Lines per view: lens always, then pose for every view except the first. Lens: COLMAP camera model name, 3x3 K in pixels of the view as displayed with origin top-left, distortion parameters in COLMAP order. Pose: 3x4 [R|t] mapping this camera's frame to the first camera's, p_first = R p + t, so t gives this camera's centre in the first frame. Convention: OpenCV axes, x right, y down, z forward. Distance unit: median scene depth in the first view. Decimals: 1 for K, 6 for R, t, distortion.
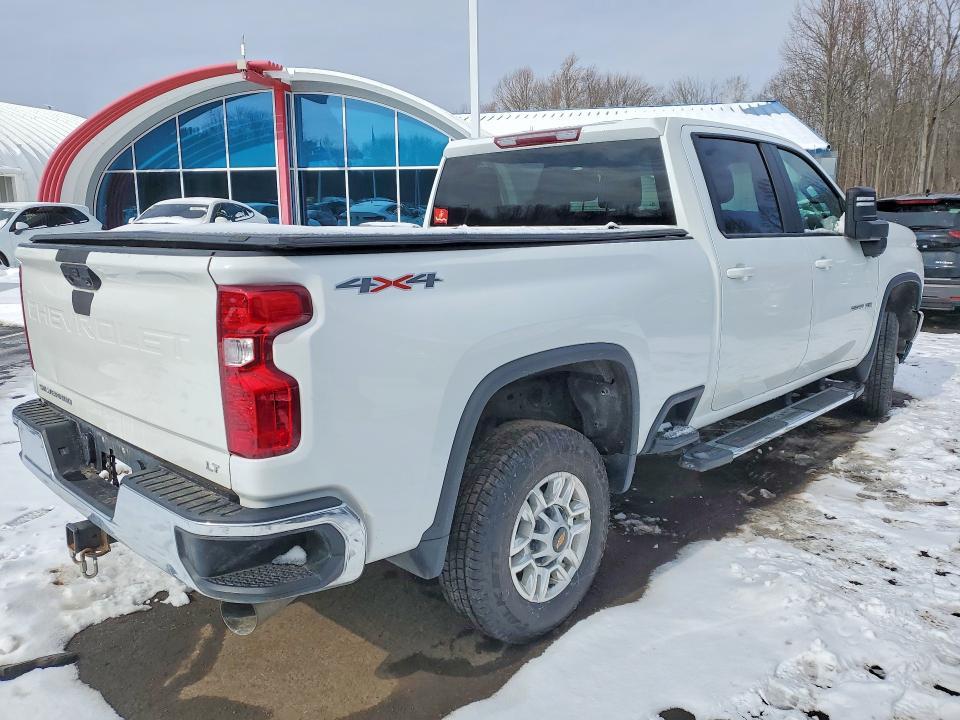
lens RADIAL K [[739.0, 0, 456.4], [0, 739.0, 373.6], [0, 0, 1]] dist [0.005327, -0.006534]
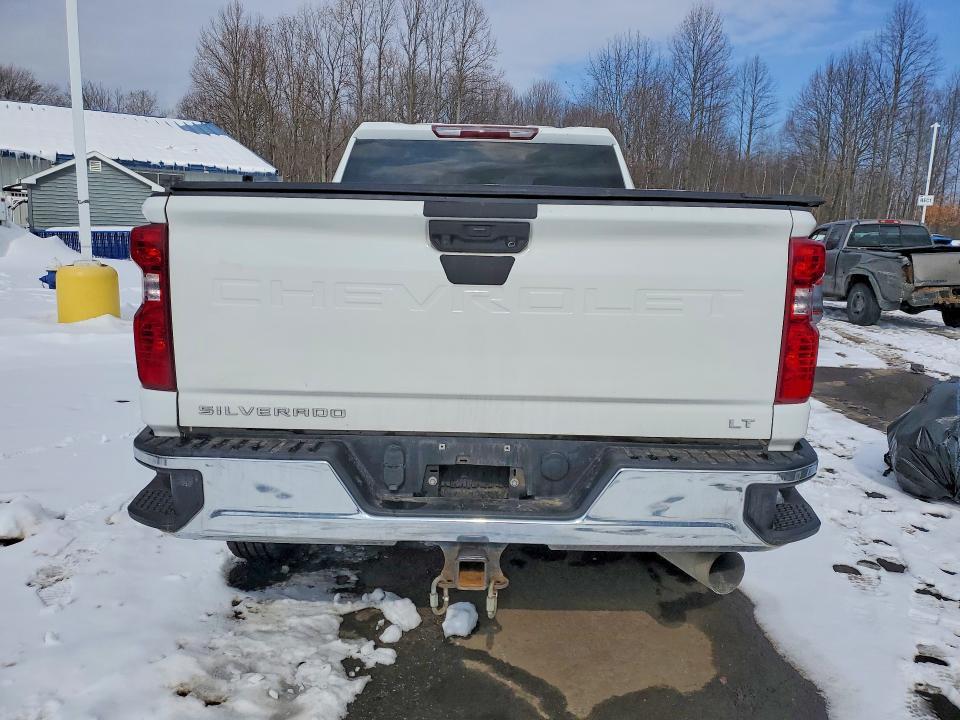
lens RADIAL K [[732.0, 0, 476.8], [0, 732.0, 389.7], [0, 0, 1]] dist [-0.002833, 0.000167]
pose [[0.711917, -0.107533, 0.693982, -0.666417], [0.108374, 0.993192, 0.042722, -0.002177], [-0.693851, 0.044795, 0.718724, 0.285168]]
